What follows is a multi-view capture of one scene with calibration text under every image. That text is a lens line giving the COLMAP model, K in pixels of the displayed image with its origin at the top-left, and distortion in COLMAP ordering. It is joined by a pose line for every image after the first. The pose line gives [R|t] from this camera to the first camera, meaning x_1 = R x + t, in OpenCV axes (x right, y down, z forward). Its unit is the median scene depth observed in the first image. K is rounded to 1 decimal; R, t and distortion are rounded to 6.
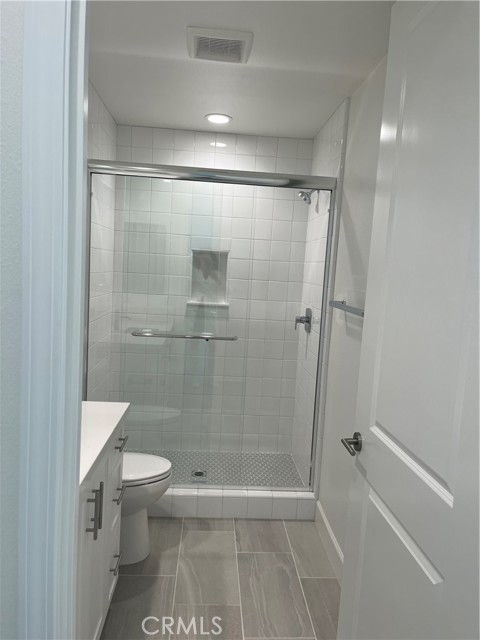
lens RADIAL K [[481.2, 0, 241.7], [0, 481.2, 318.0], [0, 0, 1]] dist [0.027425, -0.023204]
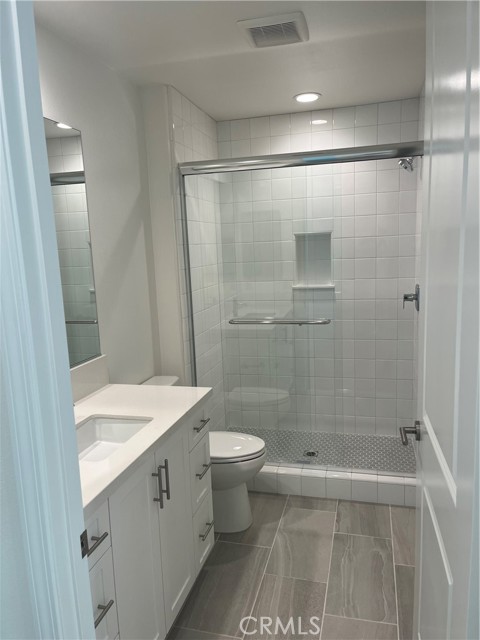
lens RADIAL K [[481.2, 0, 240.0], [0, 481.2, 322.3], [0, 0, 1]] dist [0.027425, -0.023204]
pose [[0.942004, -0.044151, -0.332684, 0.153984], [0.061989, 0.997142, 0.043191, -0.011259], [0.329826, -0.061308, 0.942049, 0.004354]]
